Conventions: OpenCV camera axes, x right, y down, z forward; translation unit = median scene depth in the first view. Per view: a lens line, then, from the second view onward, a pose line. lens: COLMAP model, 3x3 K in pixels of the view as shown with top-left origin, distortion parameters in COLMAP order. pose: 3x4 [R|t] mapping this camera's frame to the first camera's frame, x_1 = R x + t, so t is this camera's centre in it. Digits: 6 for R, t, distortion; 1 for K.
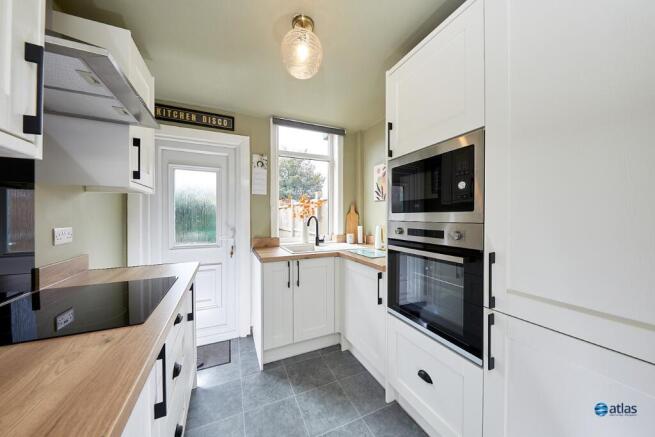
lens RADIAL K [[221.6, 0, 325.2], [0, 221.6, 218.2], [0, 0, 1]] dist [0.000273, -0.000023]
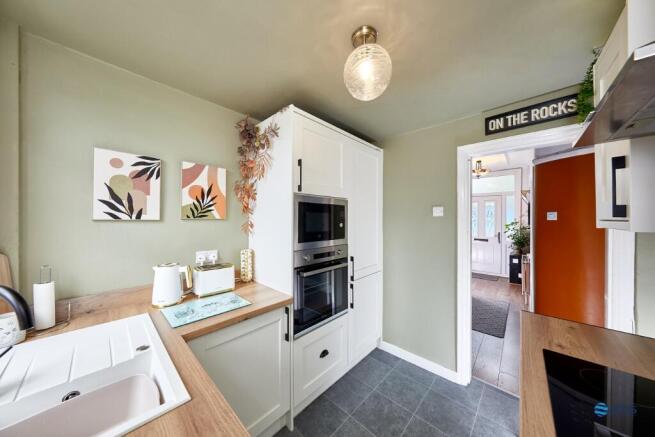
lens RADIAL K [[221.6, 0, 325.1], [0, 221.6, 218.7], [0, 0, 1]] dist [0.000273, -0.000023]
pose [[-0.399188, 0.005850, 0.916851, -0.447561], [0.004403, 0.999980, -0.004463, -0.082251], [-0.916859, 0.002256, -0.399206, 0.793352]]
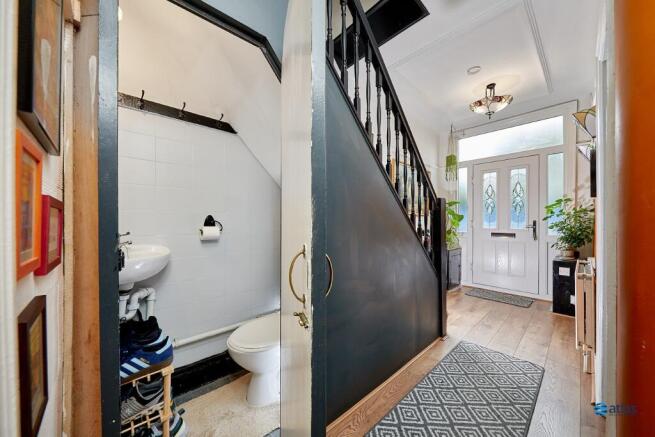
lens RADIAL K [[242.2, 0, 327.7], [0, 242.2, 222.2], [0, 0, 1]] dist [0.000539, 0.000091]
pose [[-0.320623, 0.005066, 0.947193, -0.346808], [0.009265, 0.999955, -0.002212, -0.049056], [-0.947162, 0.008066, -0.320655, 0.567696]]
